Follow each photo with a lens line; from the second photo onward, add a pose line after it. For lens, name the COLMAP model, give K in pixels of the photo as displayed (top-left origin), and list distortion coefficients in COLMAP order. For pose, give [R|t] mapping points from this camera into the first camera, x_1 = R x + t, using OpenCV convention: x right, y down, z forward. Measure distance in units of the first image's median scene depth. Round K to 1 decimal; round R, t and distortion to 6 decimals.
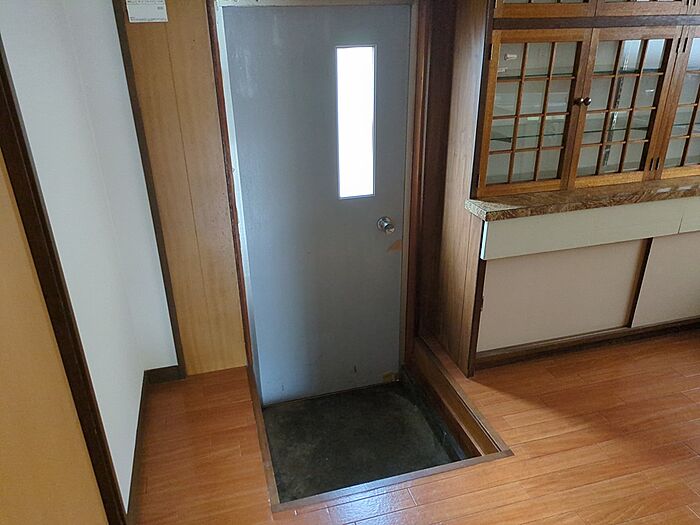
lens RADIAL K [[535.5, 0, 354.5], [0, 535.5, 263.9], [0, 0, 1]] dist [0.053711, -0.024304]
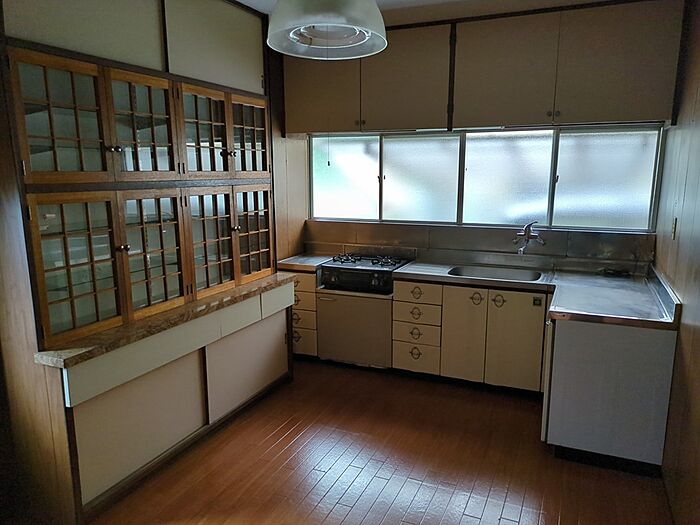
lens RADIAL K [[535.5, 0, 350.7], [0, 535.5, 266.2], [0, 0, 1]] dist [0.053711, -0.024304]
pose [[0.653767, -0.129687, 0.745500, -0.132355], [0.303900, 0.947258, -0.101721, 0.005175], [-0.692989, 0.293059, 0.658698, -0.096693]]
